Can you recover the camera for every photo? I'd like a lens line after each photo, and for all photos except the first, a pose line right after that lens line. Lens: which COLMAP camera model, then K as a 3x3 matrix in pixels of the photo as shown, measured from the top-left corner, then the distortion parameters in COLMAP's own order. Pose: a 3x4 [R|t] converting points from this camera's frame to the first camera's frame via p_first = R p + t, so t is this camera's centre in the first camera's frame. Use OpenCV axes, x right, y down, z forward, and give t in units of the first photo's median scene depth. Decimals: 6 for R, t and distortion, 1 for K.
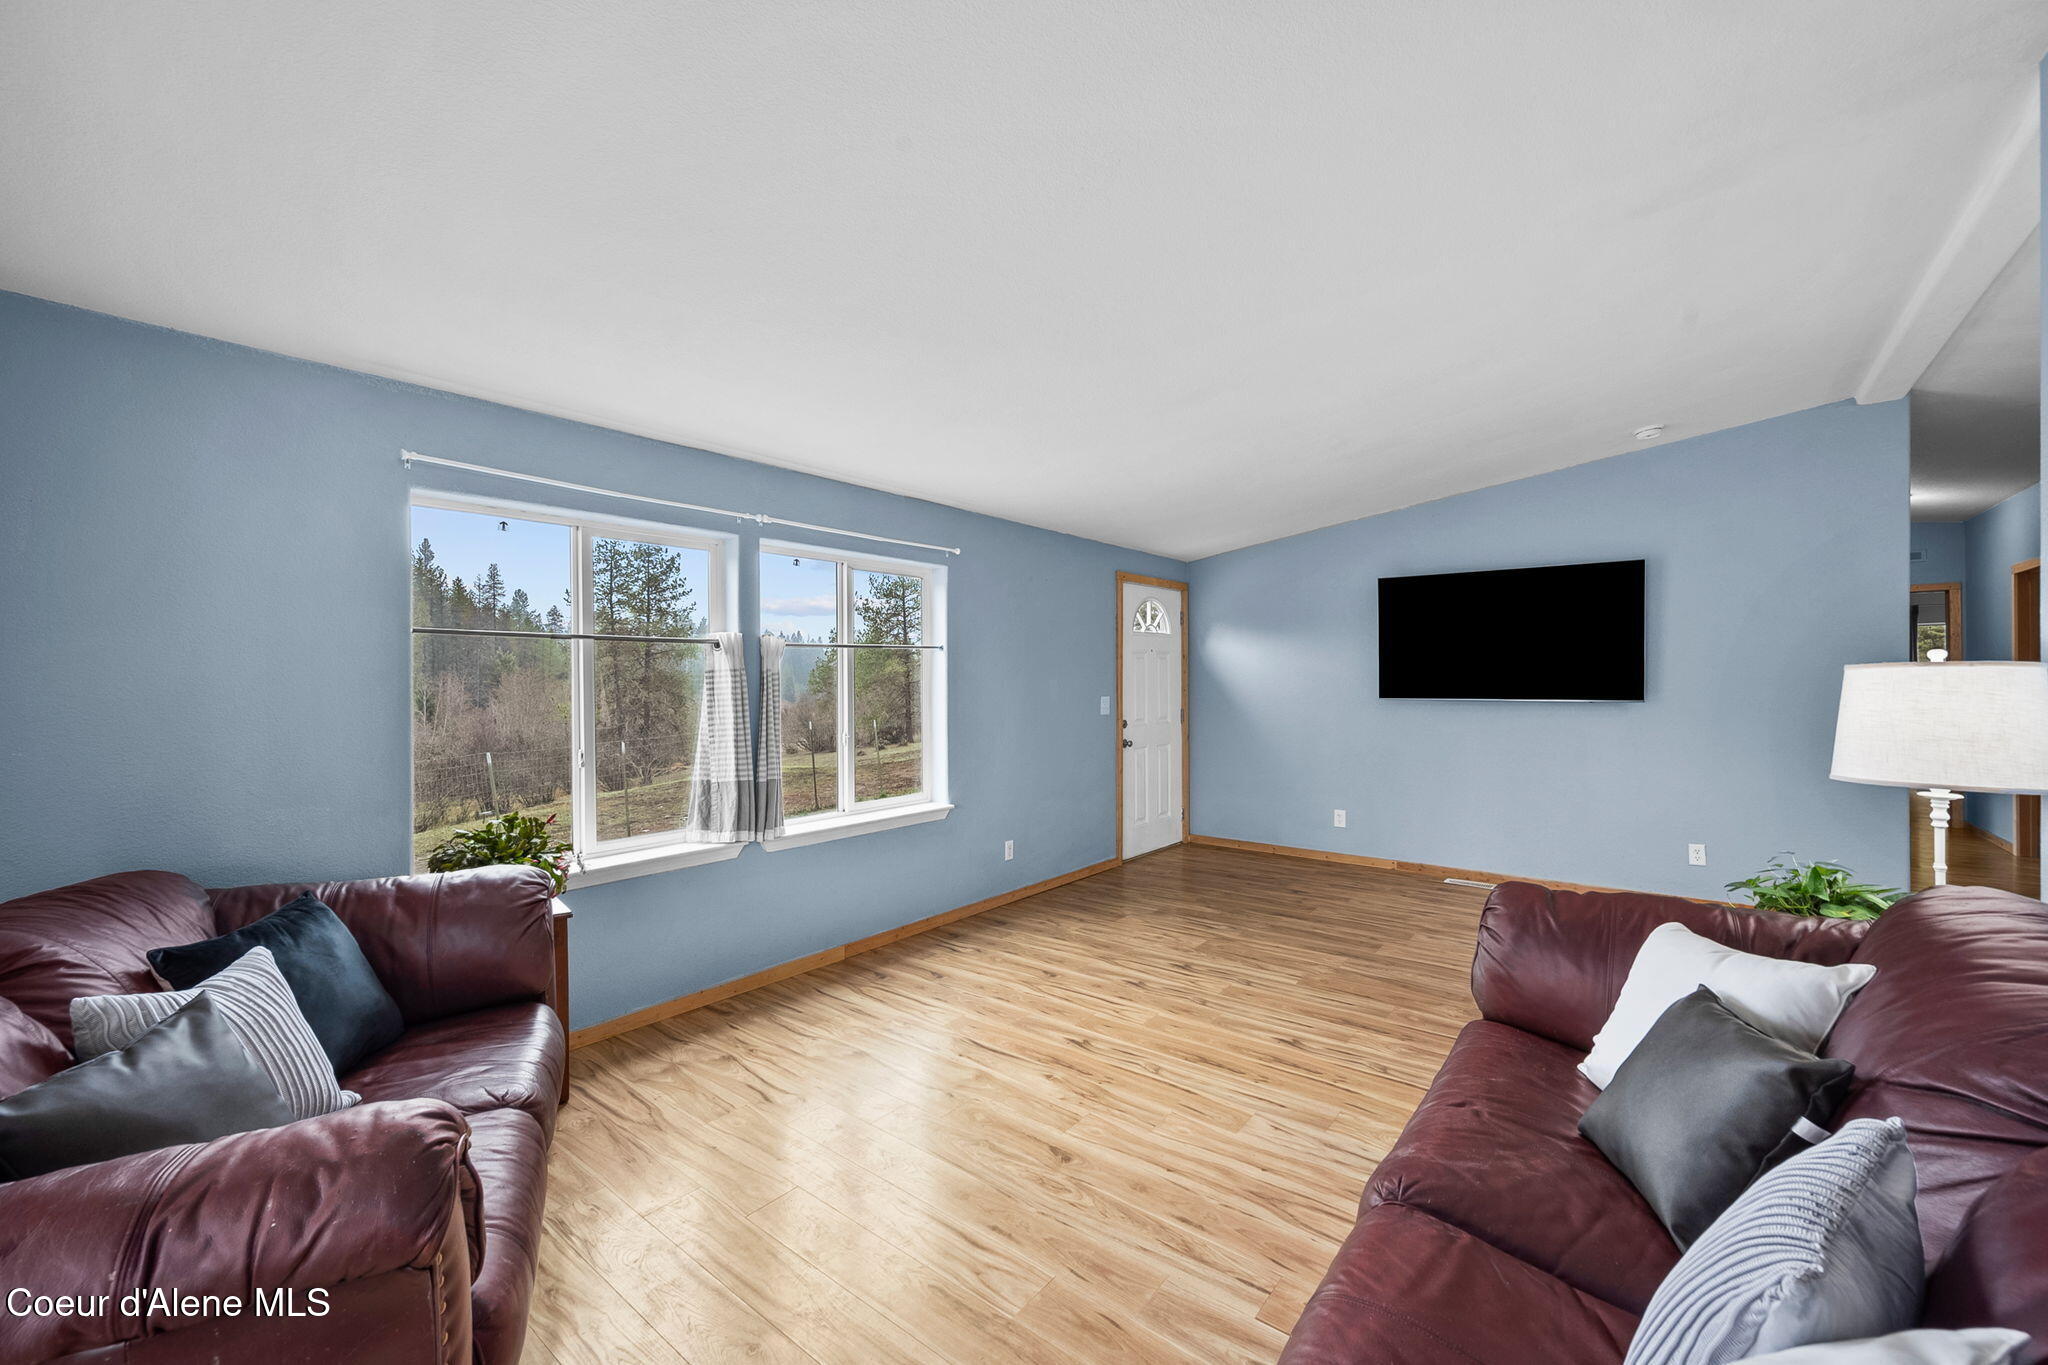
lens RADIAL K [[818.8, 0, 1022.7], [0, 818.8, 689.1], [0, 0, 1]] dist [-0.000561, 0.000251]
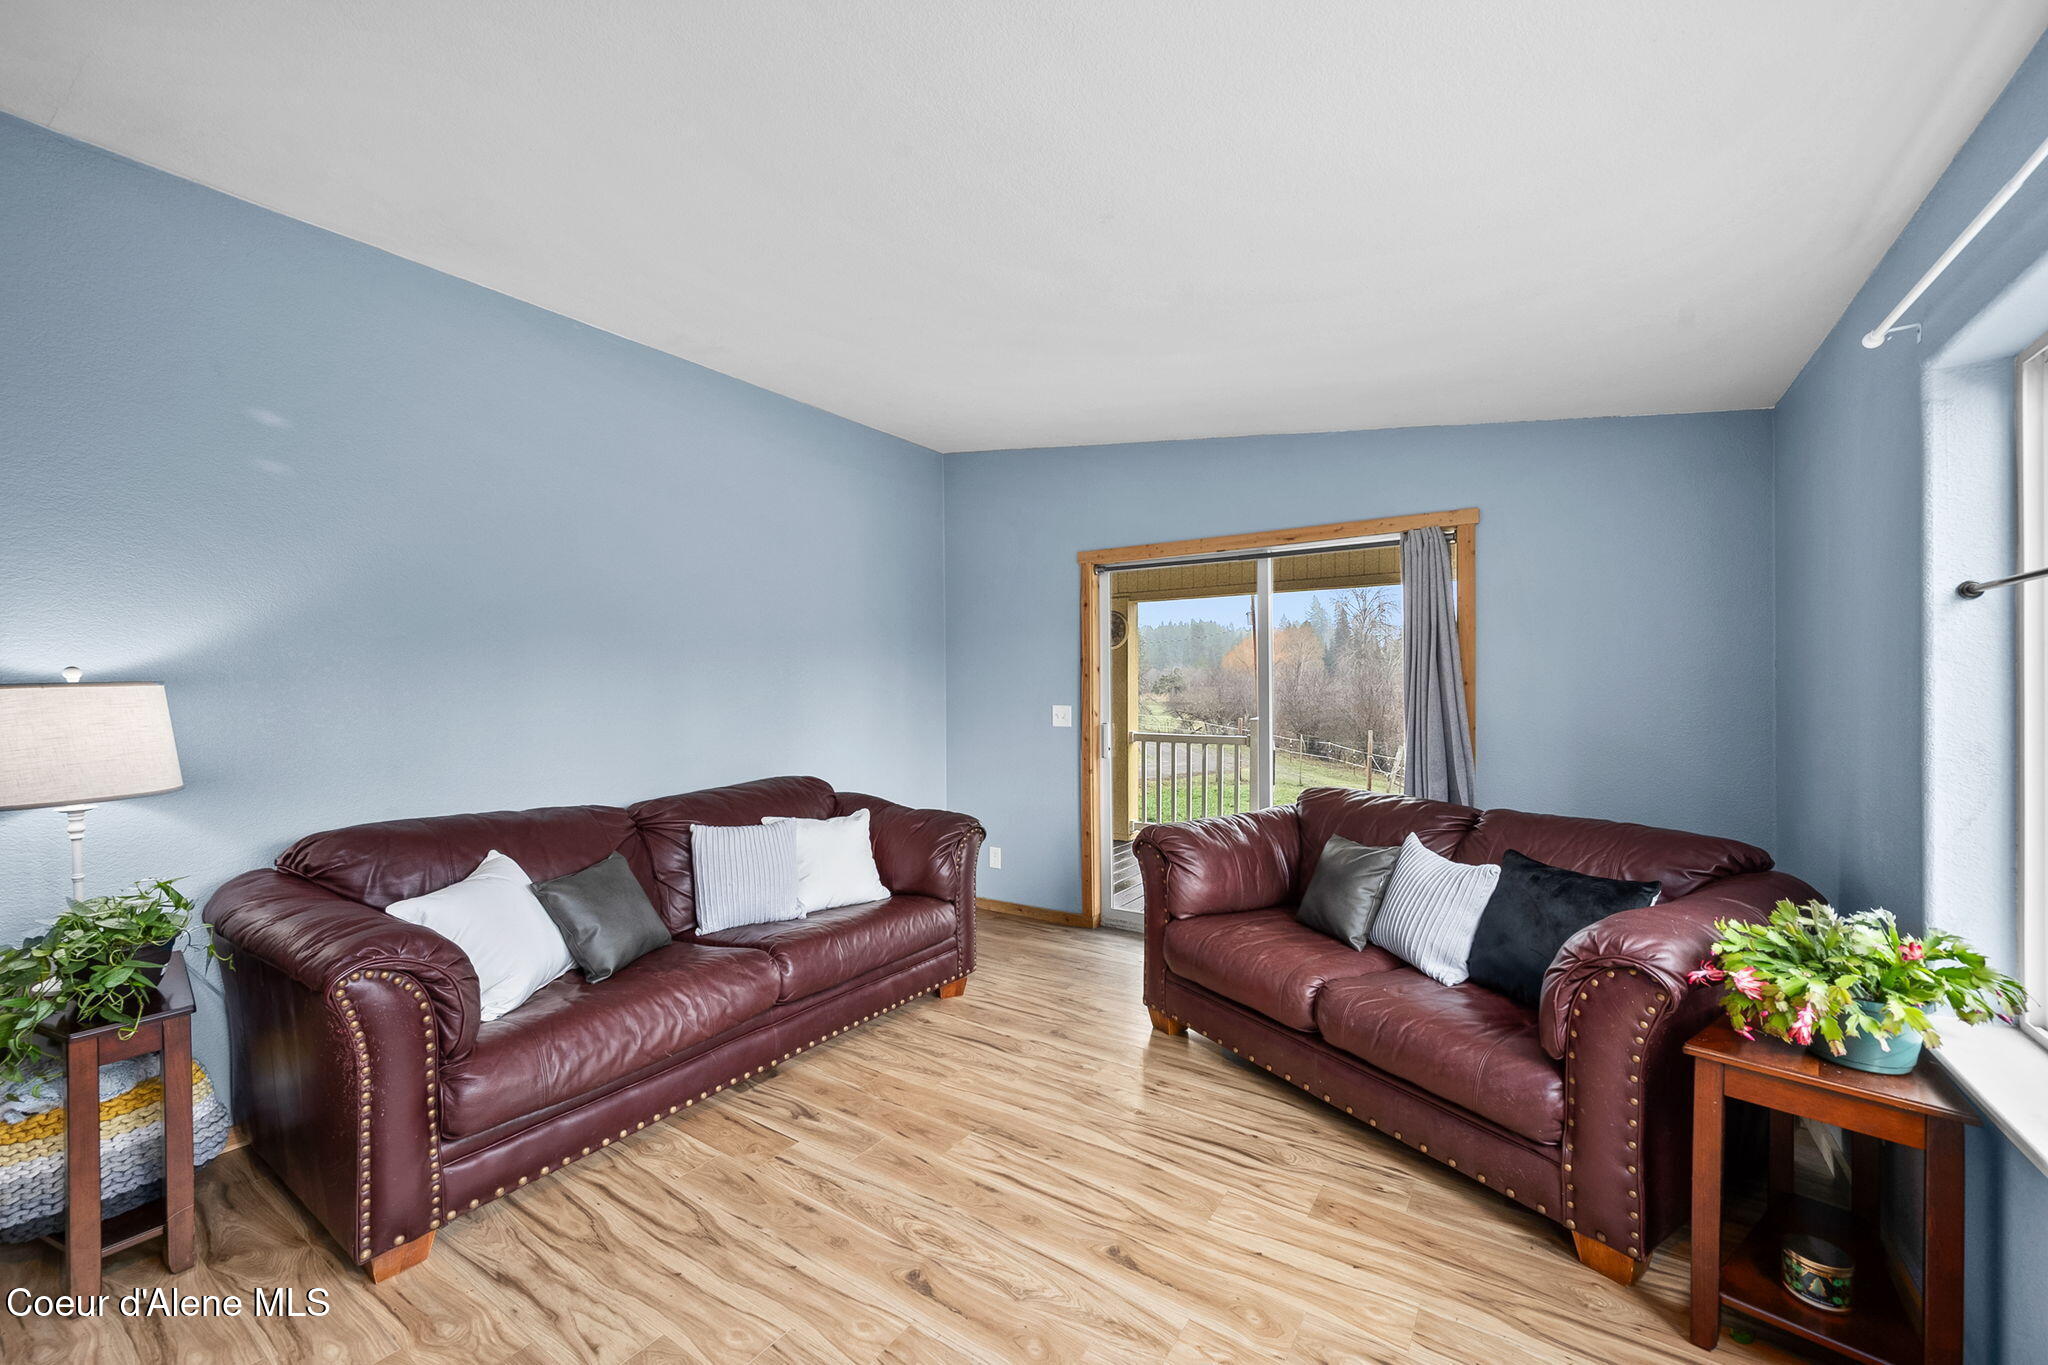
lens RADIAL K [[806.9, 0, 1017.2], [0, 806.9, 687.8], [0, 0, 1]] dist [-0.000898, -0.000040]
pose [[-0.997108, 0.012816, -0.074913, 0.002790], [0.012098, 0.999876, 0.010034, -0.011999], [0.075033, 0.009099, -0.997140, 1.445969]]
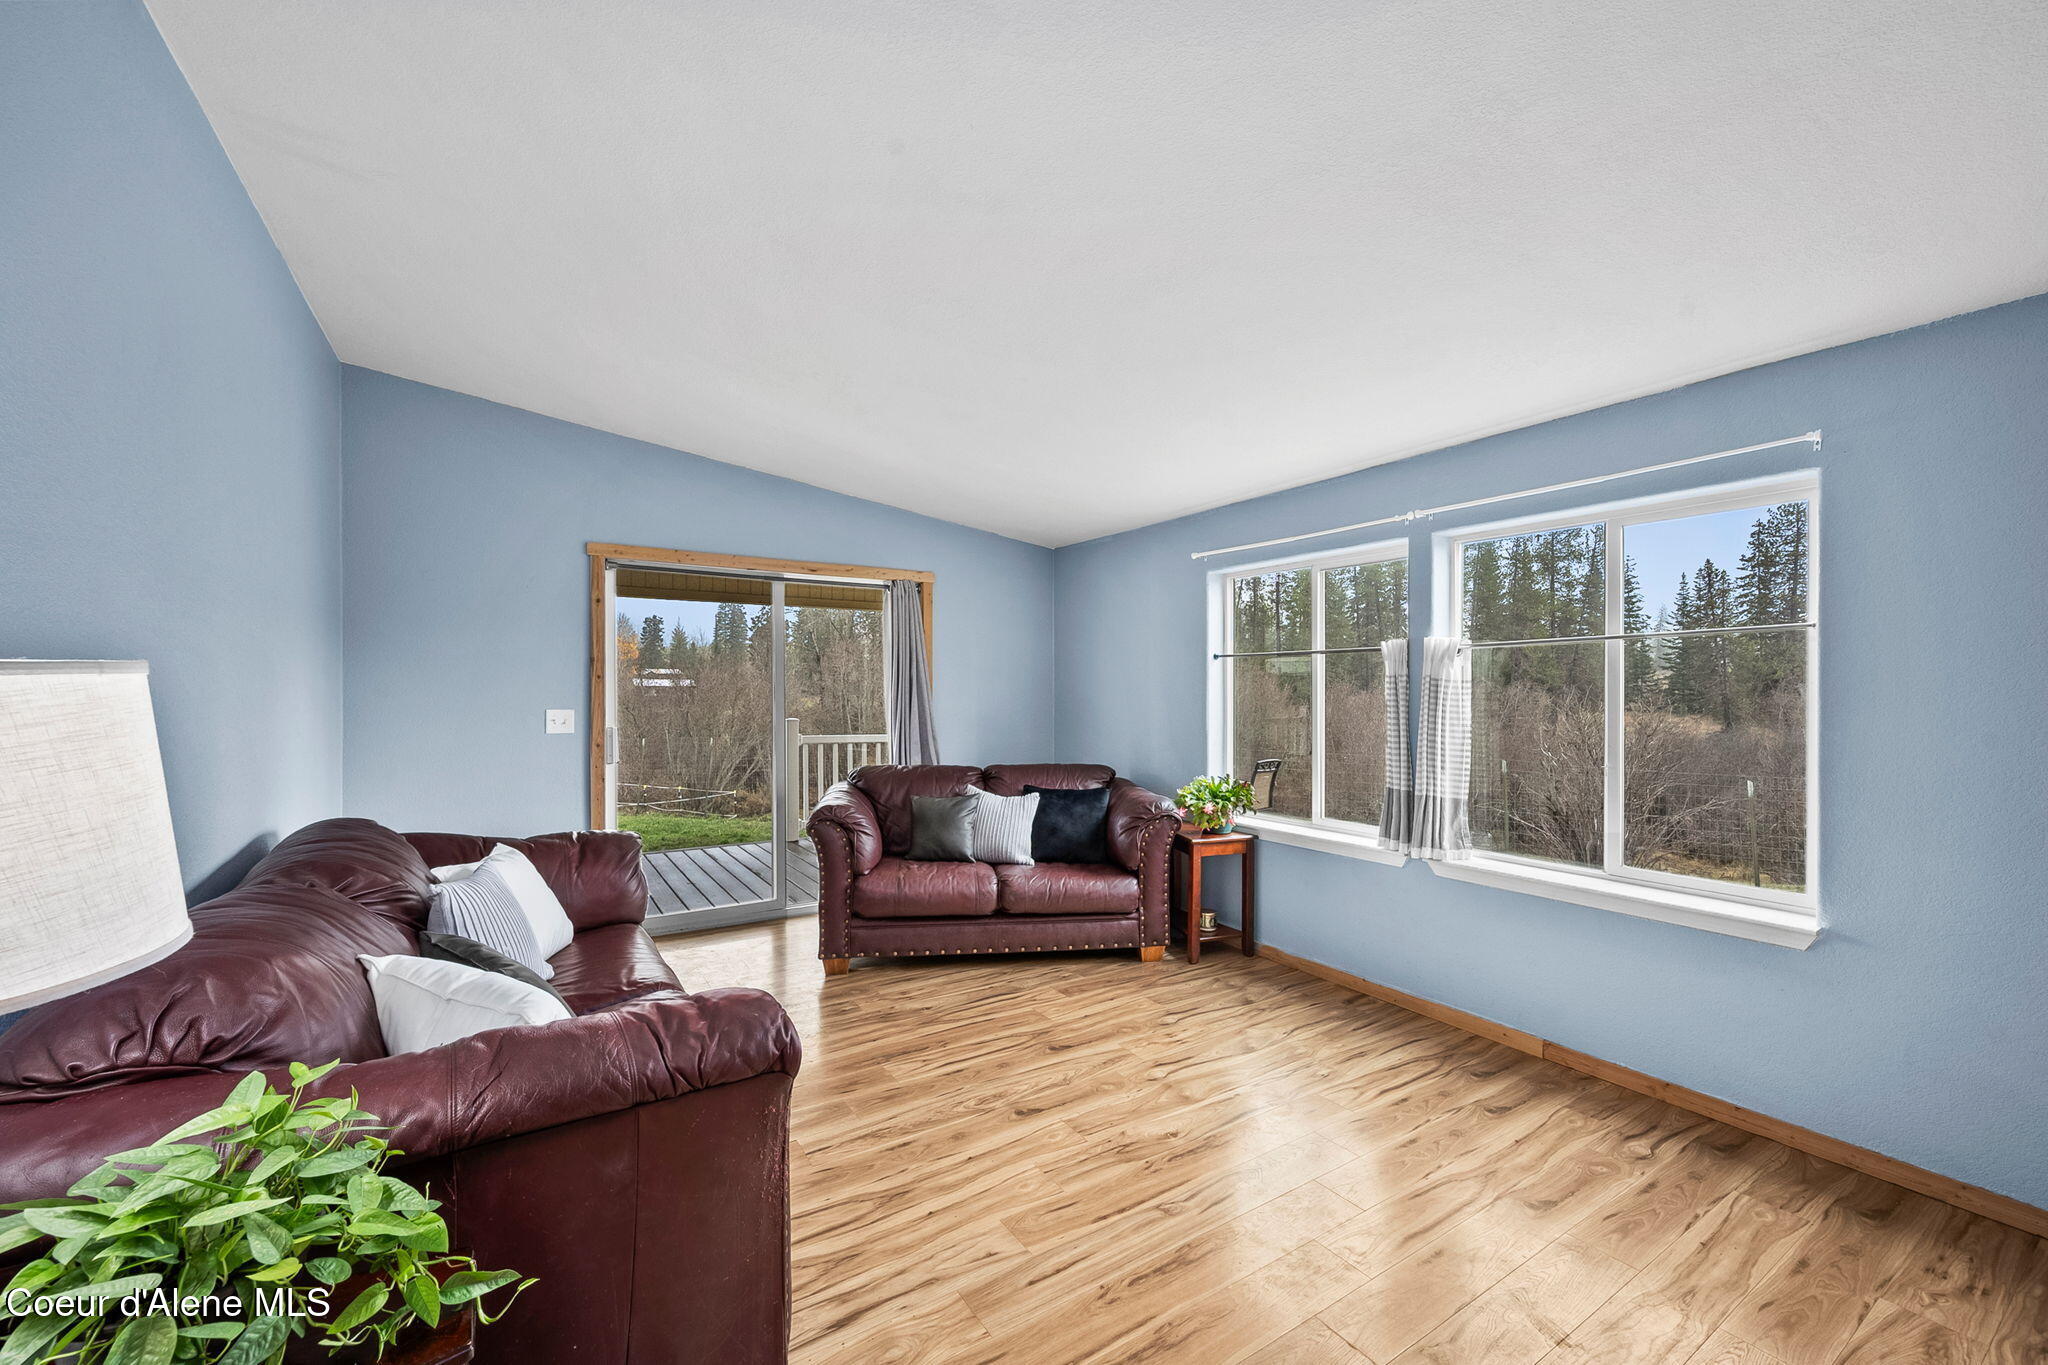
lens RADIAL K [[818.8, 0, 1022.7], [0, 818.8, 689.1], [0, 0, 1]] dist [-0.000561, 0.000251]
pose [[-0.330069, 0.007764, -0.943925, 0.895540], [-0.007557, 0.999912, 0.010867, -0.018484], [0.943926, 0.010720, -0.329982, 1.101572]]
